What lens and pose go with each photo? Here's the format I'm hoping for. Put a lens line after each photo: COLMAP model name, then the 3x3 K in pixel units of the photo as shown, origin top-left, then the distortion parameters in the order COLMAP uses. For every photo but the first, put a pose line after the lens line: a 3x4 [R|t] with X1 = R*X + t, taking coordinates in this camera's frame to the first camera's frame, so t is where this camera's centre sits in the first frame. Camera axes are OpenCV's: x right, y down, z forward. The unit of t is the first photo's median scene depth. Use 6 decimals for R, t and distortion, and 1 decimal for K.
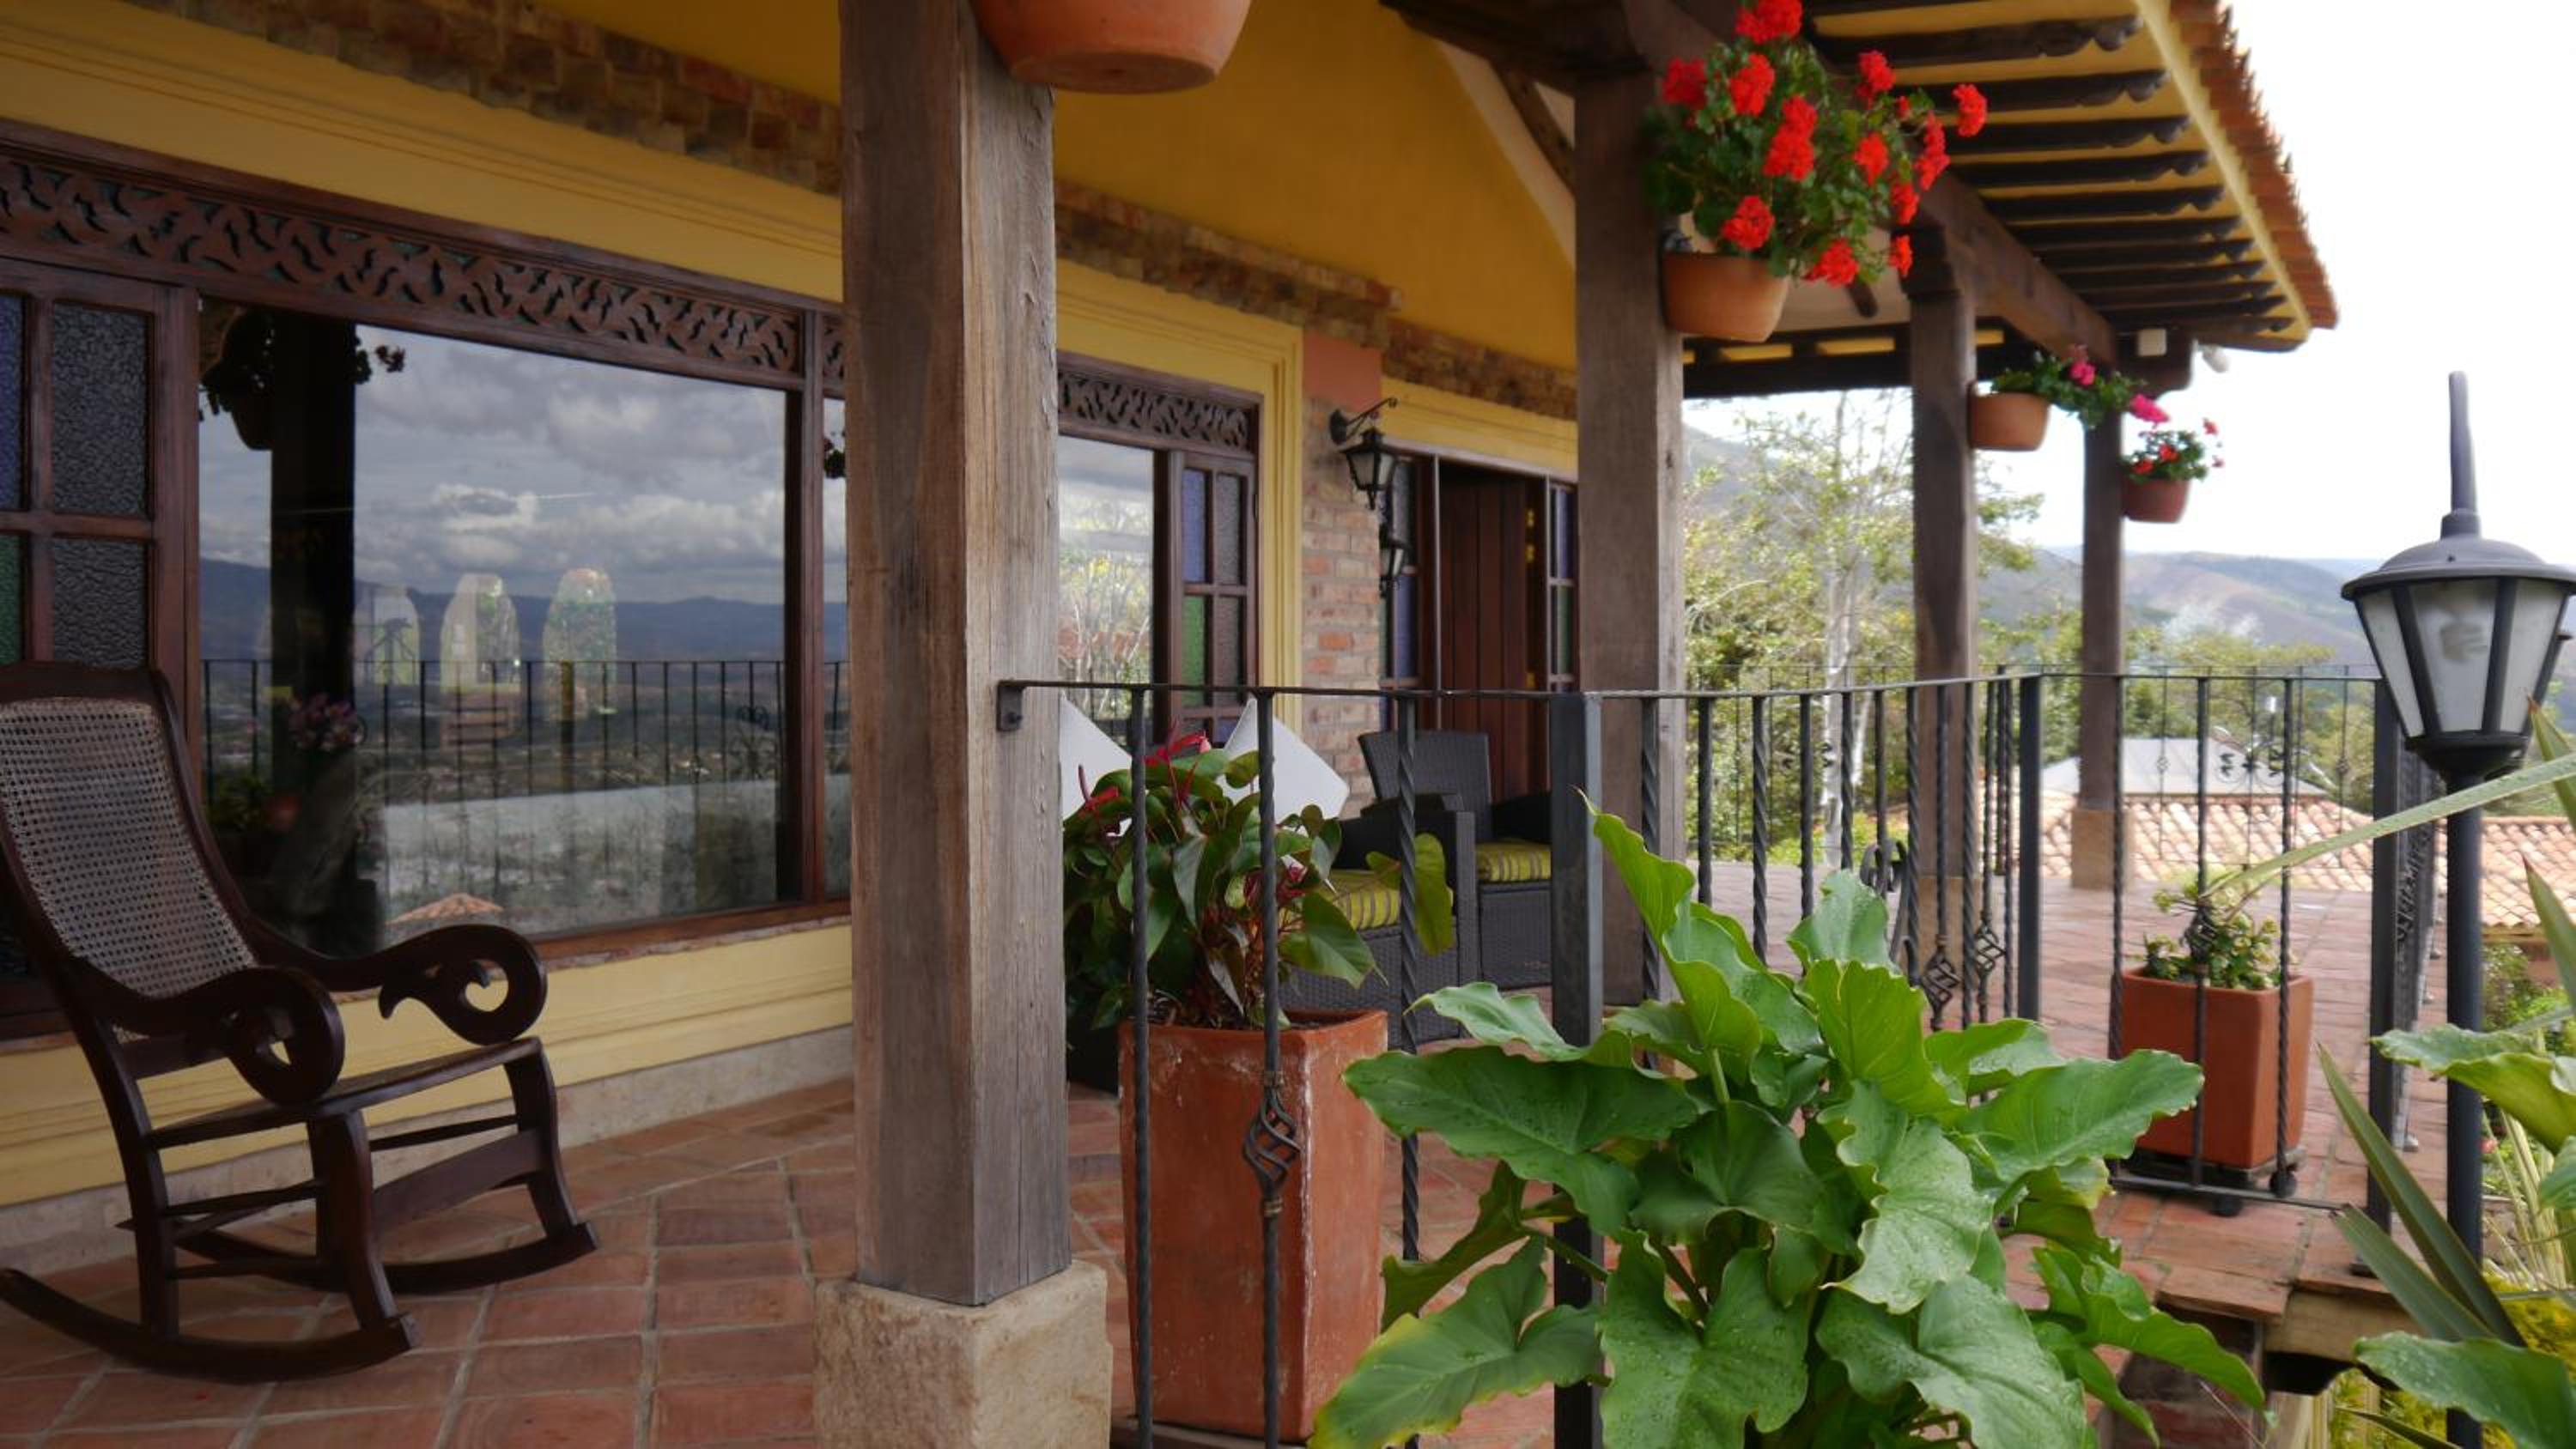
lens RADIAL K [[1941.0, 0, 1281.9], [0, 1941.0, 719.5], [0, 0, 1]] dist [-0.005328, -0.007764]
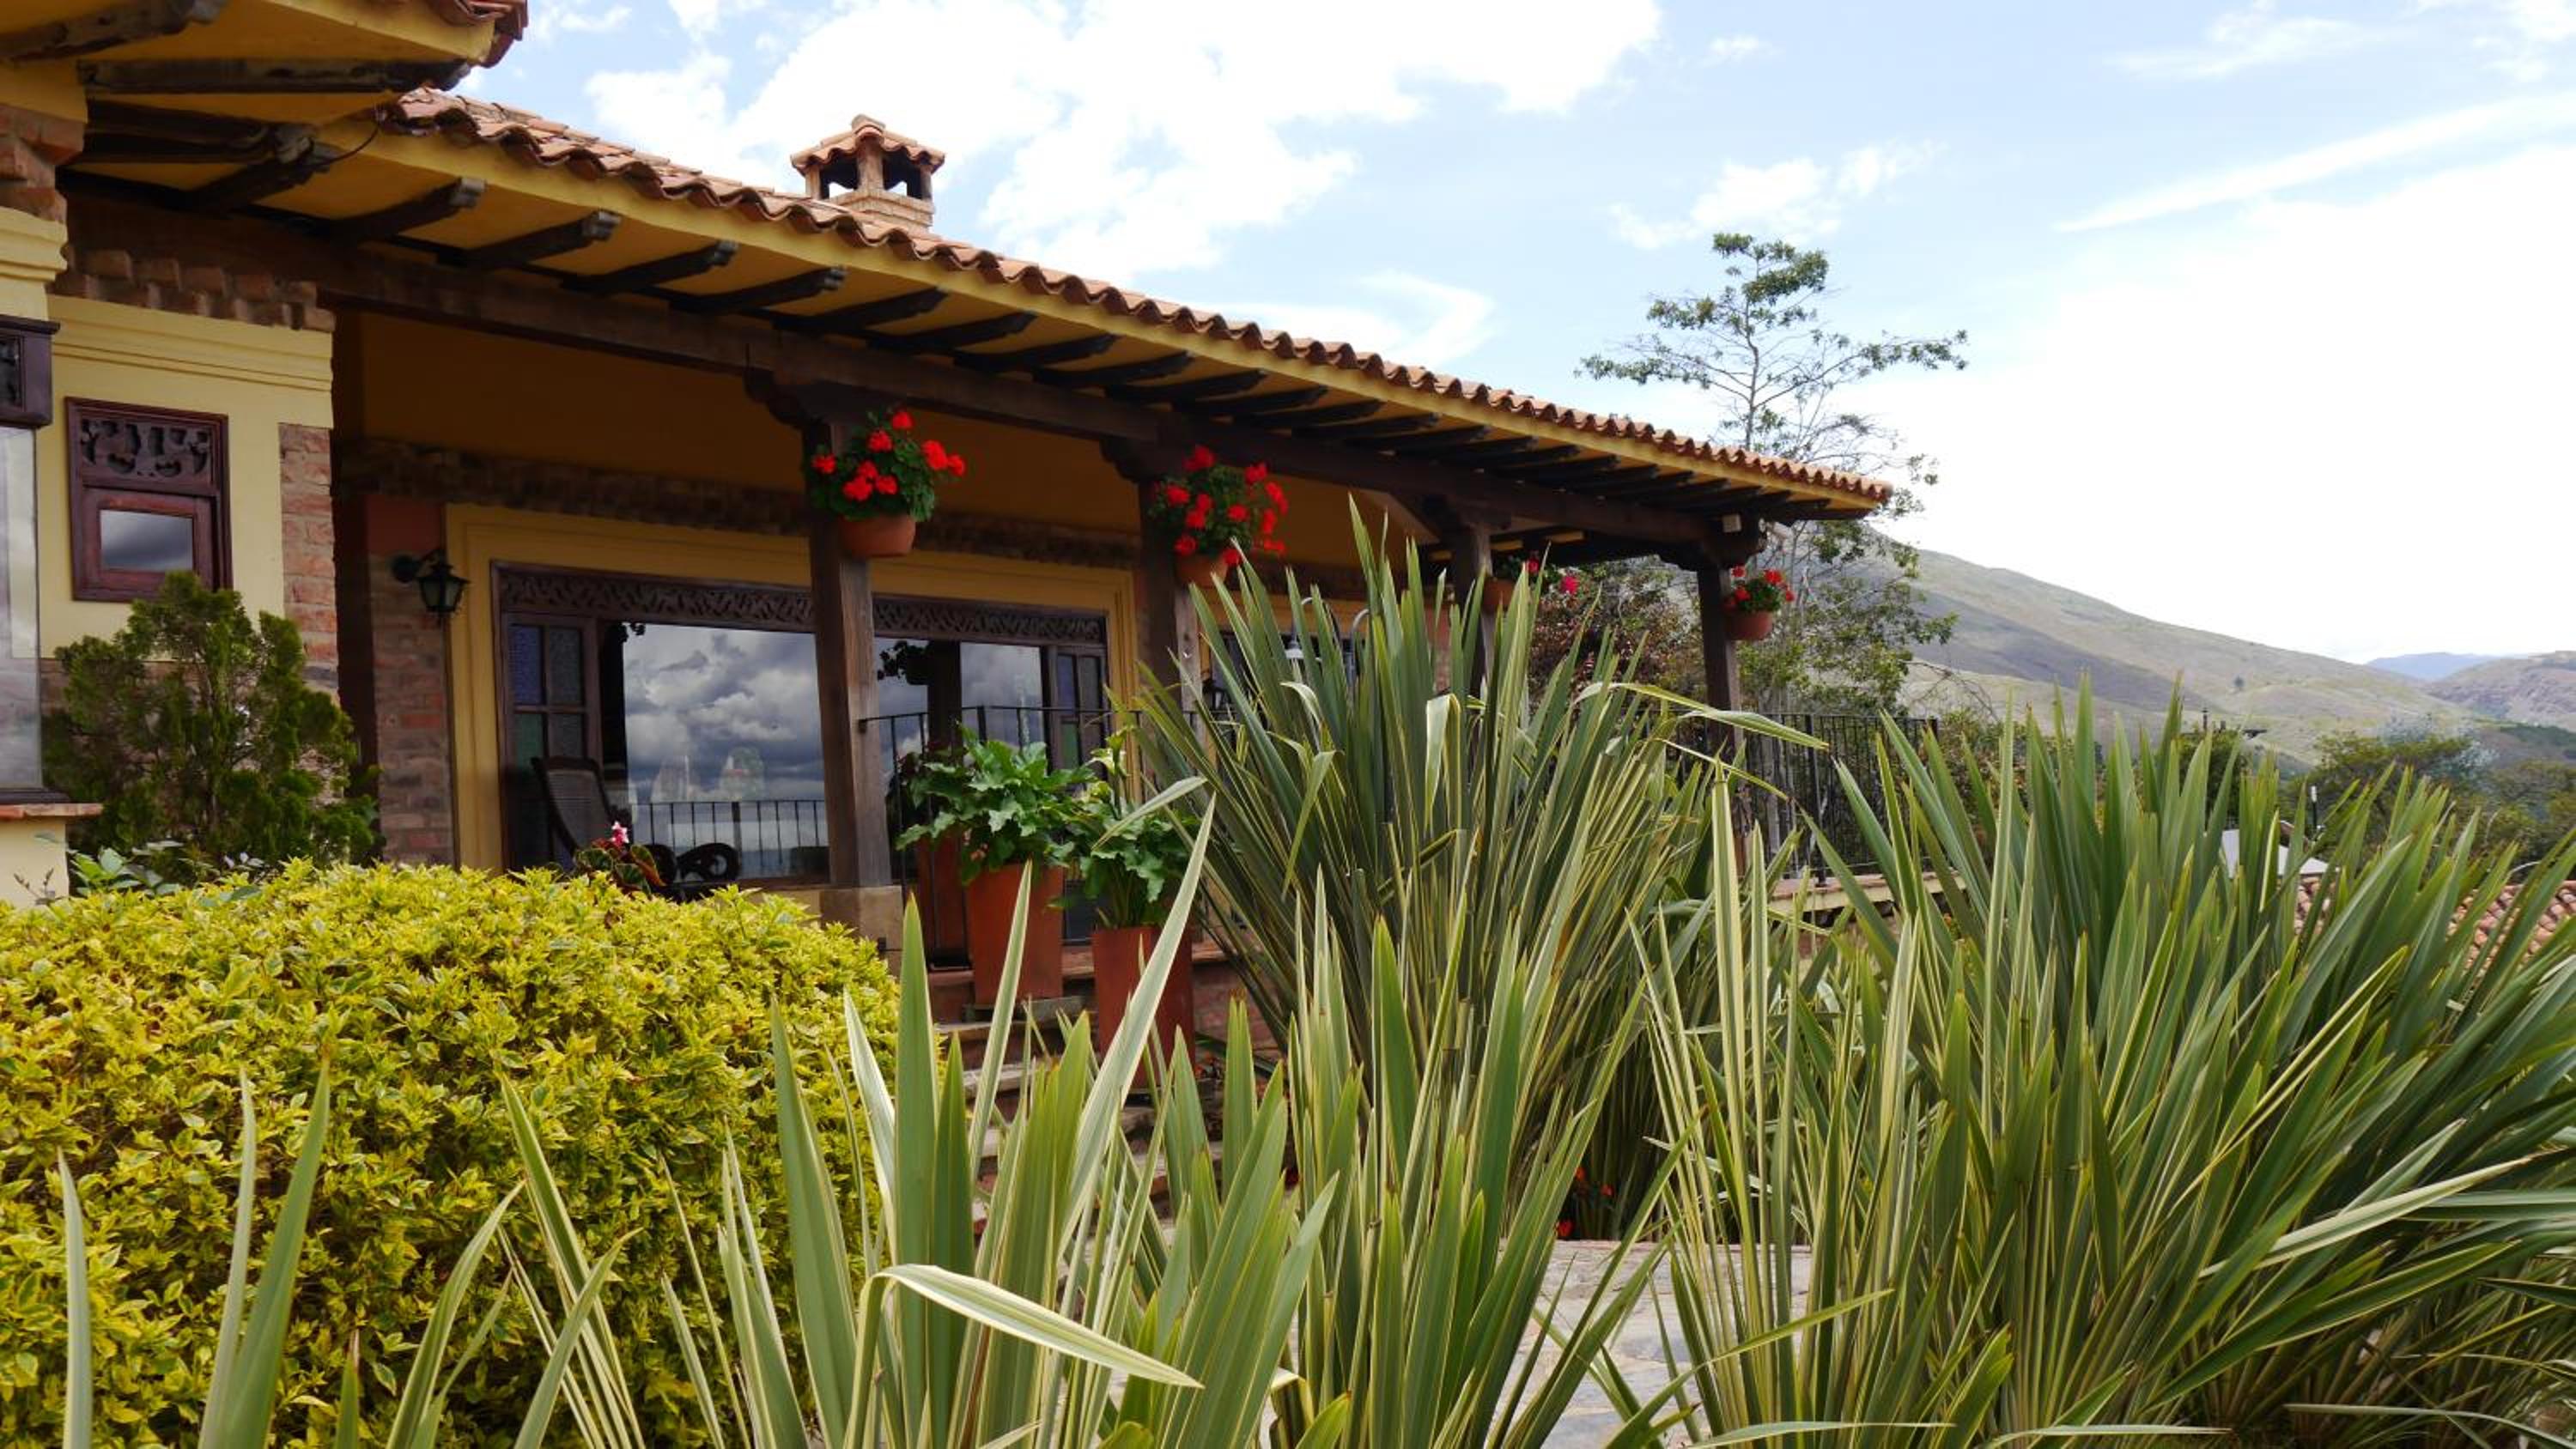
lens RADIAL K [[1941.0, 0, 1281.9], [0, 1941.0, 719.5], [0, 0, 1]] dist [-0.005328, -0.007764]
pose [[0.995069, -0.073125, -0.067012, 0.431332], [0.066819, 0.993520, -0.091943, 0.178229], [0.073301, 0.087012, 0.993507, -1.248970]]
